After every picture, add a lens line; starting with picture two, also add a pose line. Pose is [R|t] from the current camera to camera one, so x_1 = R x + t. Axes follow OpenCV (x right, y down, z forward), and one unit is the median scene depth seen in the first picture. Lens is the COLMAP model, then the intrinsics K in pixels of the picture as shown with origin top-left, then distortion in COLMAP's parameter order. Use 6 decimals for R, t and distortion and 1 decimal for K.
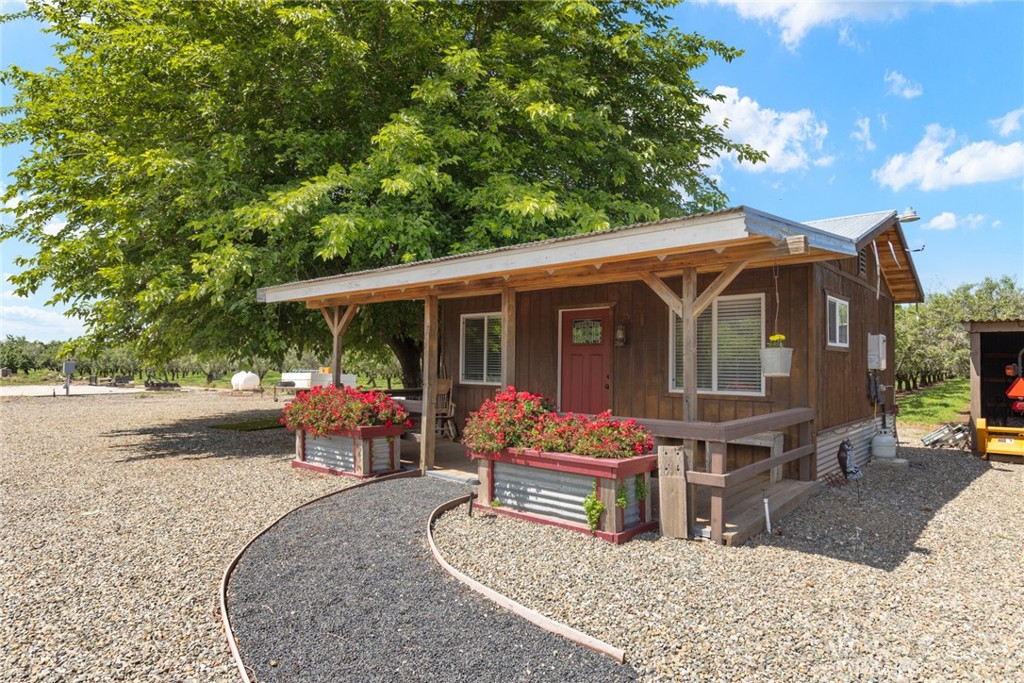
lens RADIAL K [[585.6, 0, 512.9], [0, 585.6, 340.9], [0, 0, 1]] dist [0.001666, -0.000138]
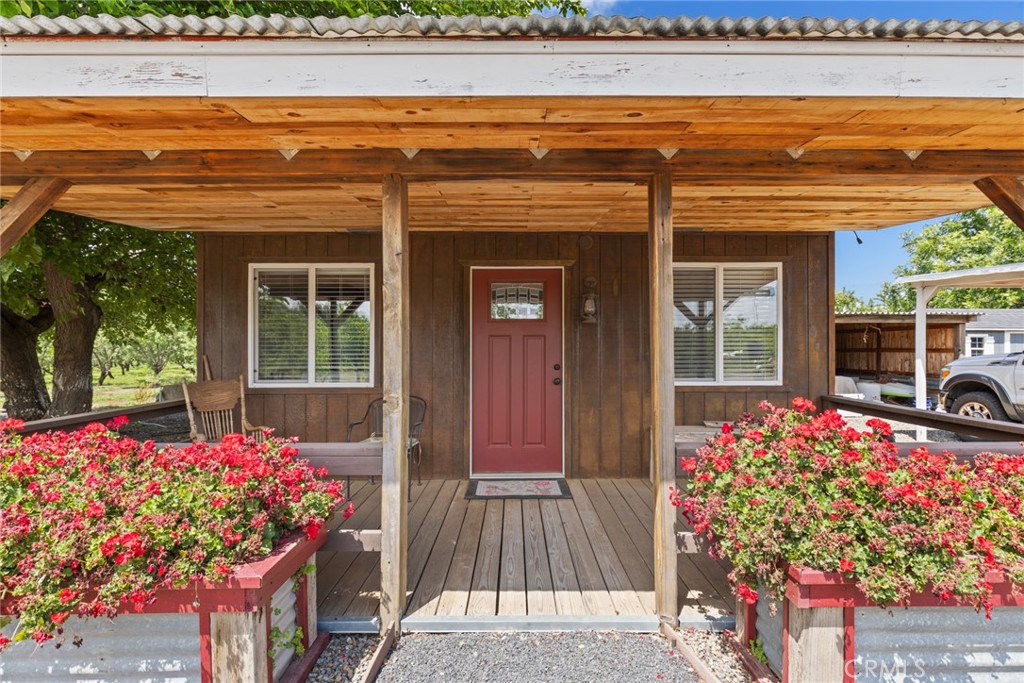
lens RADIAL K [[487.3, 0, 513.7], [0, 487.3, 346.1], [0, 0, 1]] dist [-0.003734, -0.000225]
pose [[0.742486, -0.002208, 0.669858, -0.278963], [-0.016110, 0.999646, 0.021152, 0.025891], [-0.669668, -0.026497, 0.742188, 0.637900]]
